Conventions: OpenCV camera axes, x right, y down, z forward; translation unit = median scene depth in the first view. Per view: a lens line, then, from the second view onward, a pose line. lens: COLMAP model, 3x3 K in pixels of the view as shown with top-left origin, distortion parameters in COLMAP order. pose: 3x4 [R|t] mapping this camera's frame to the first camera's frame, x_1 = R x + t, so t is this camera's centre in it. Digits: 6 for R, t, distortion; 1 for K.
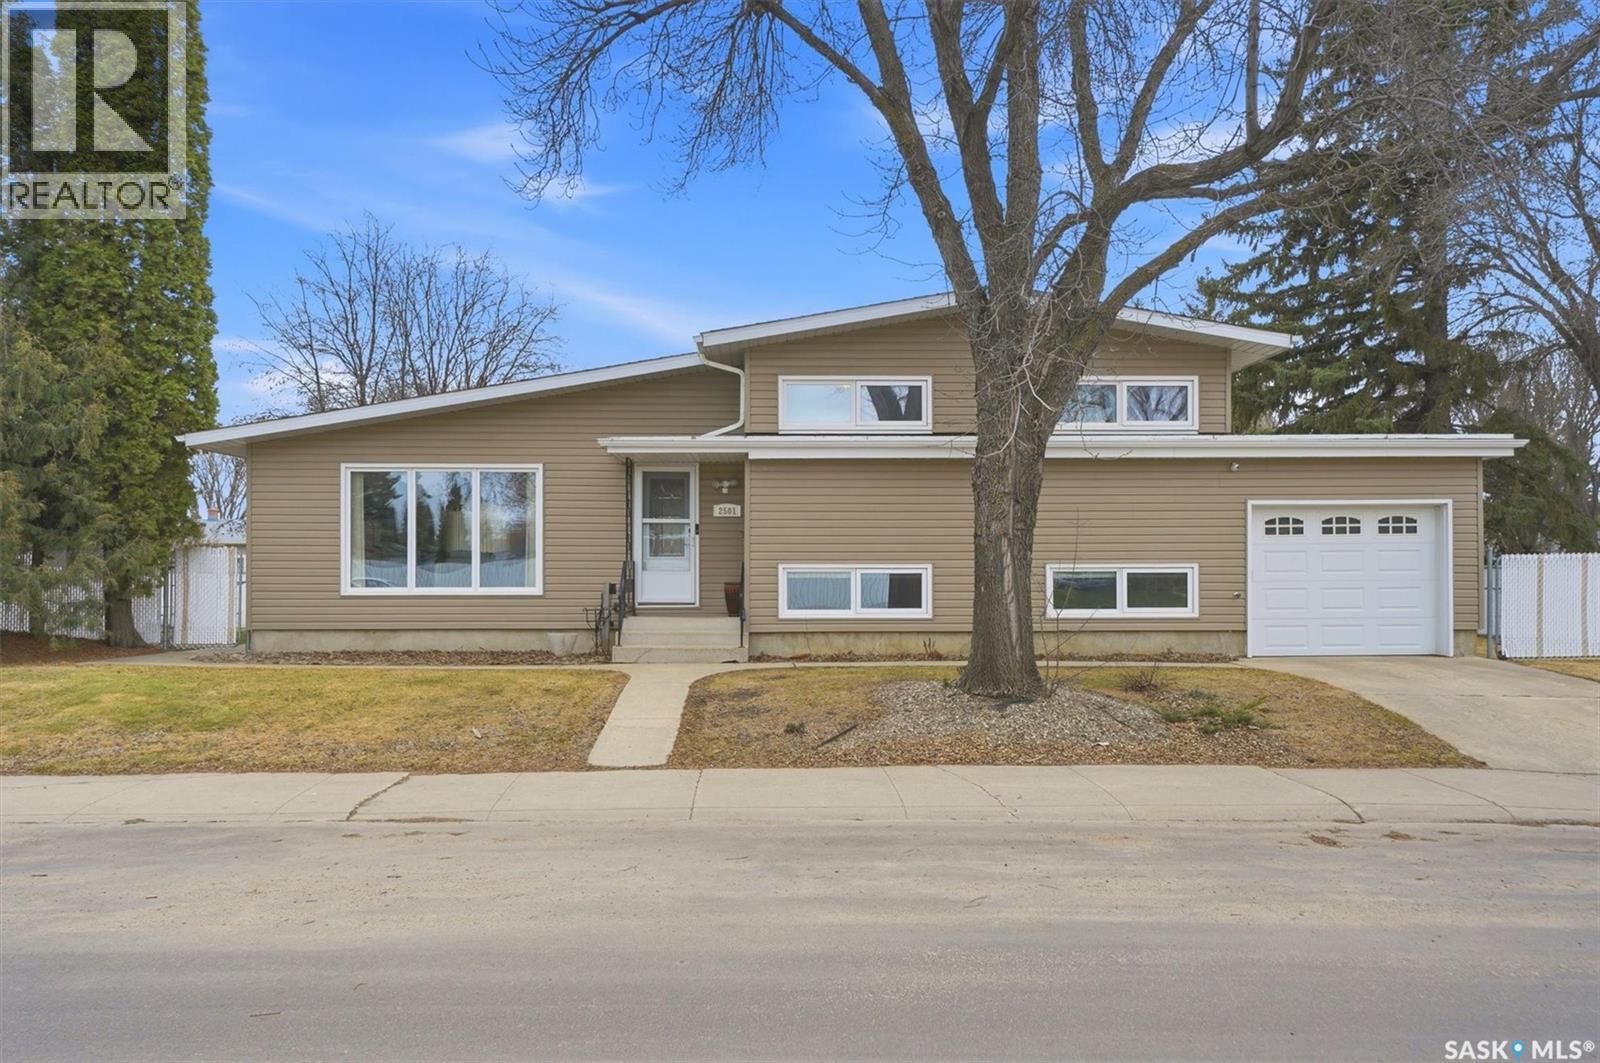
lens RADIAL K [[973.0, 0, 812.8], [0, 973.0, 486.6], [0, 0, 1]] dist [0.020172, 0.000413]
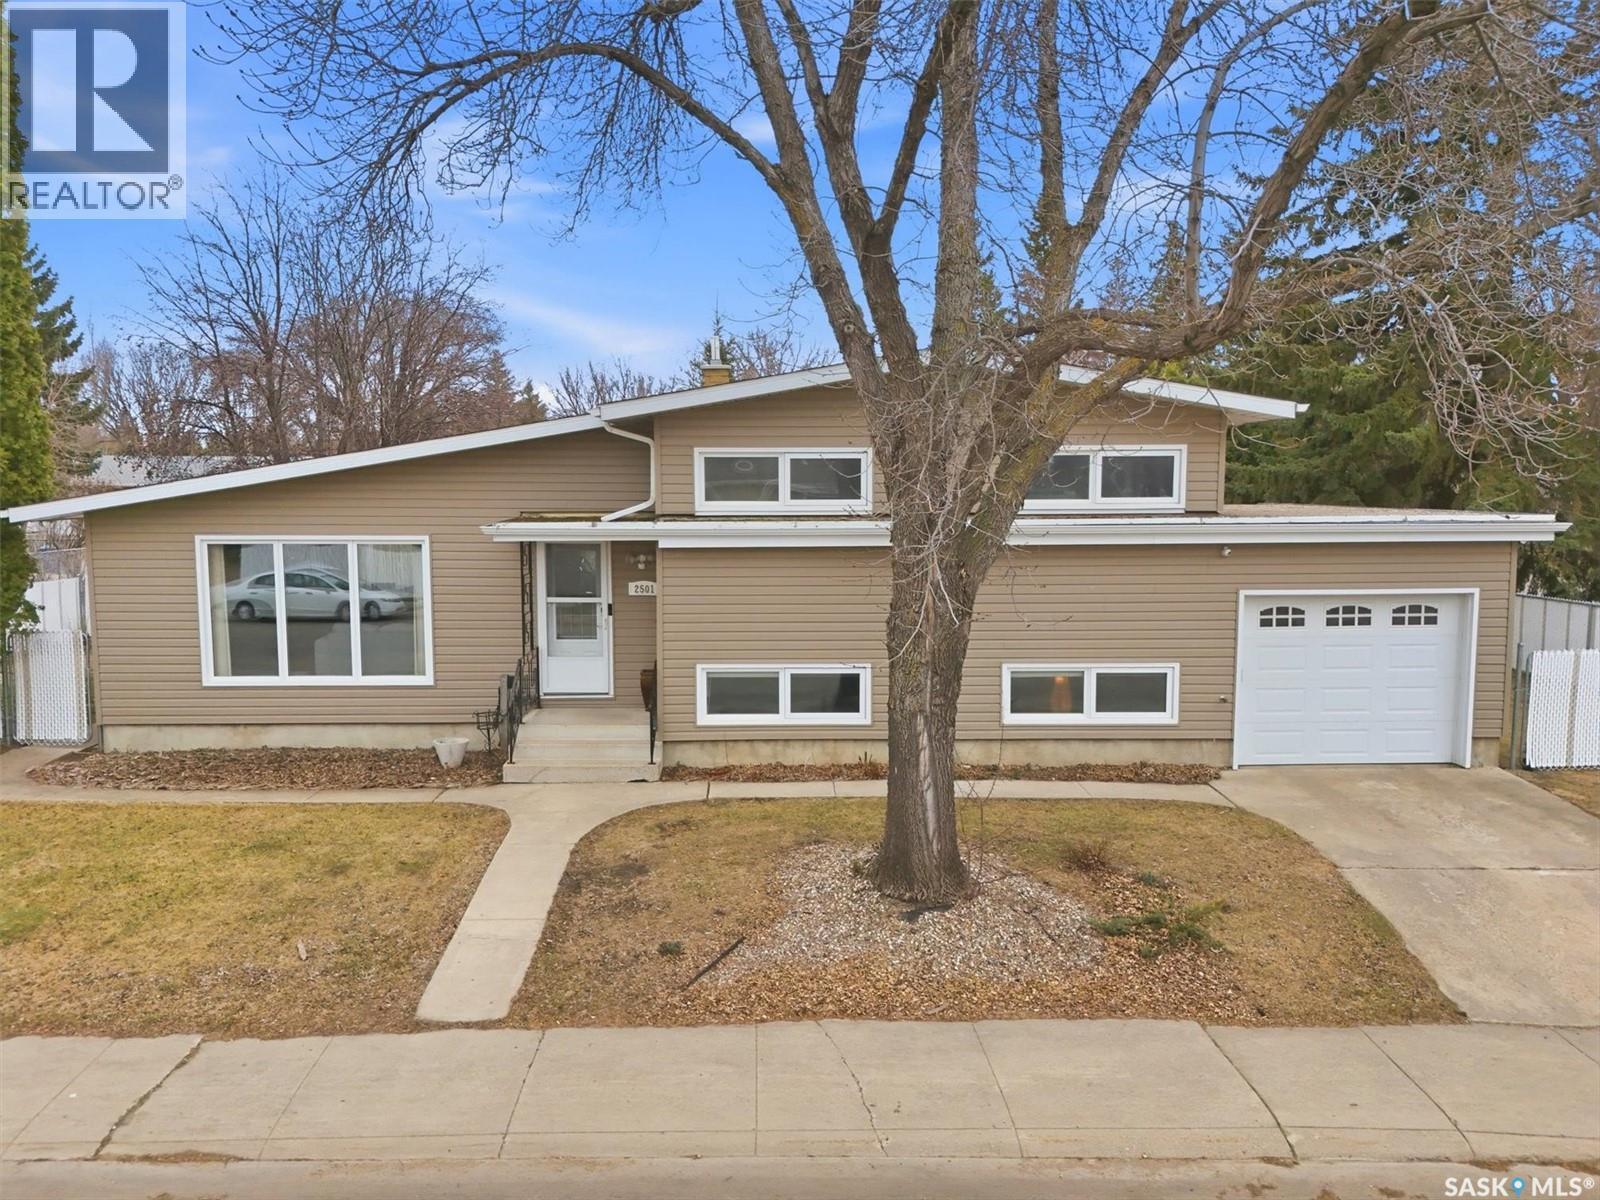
lens RADIAL K [[1087.9, 0, 776.8], [0, 1087.9, 575.8], [0, 0, 1]] dist [0.070079, -0.068341]
pose [[0.999978, -0.001718, -0.006433, 0.043884], [0.002303, 0.995752, 0.092043, -0.089083], [0.006248, -0.092056, 0.995734, 0.034222]]
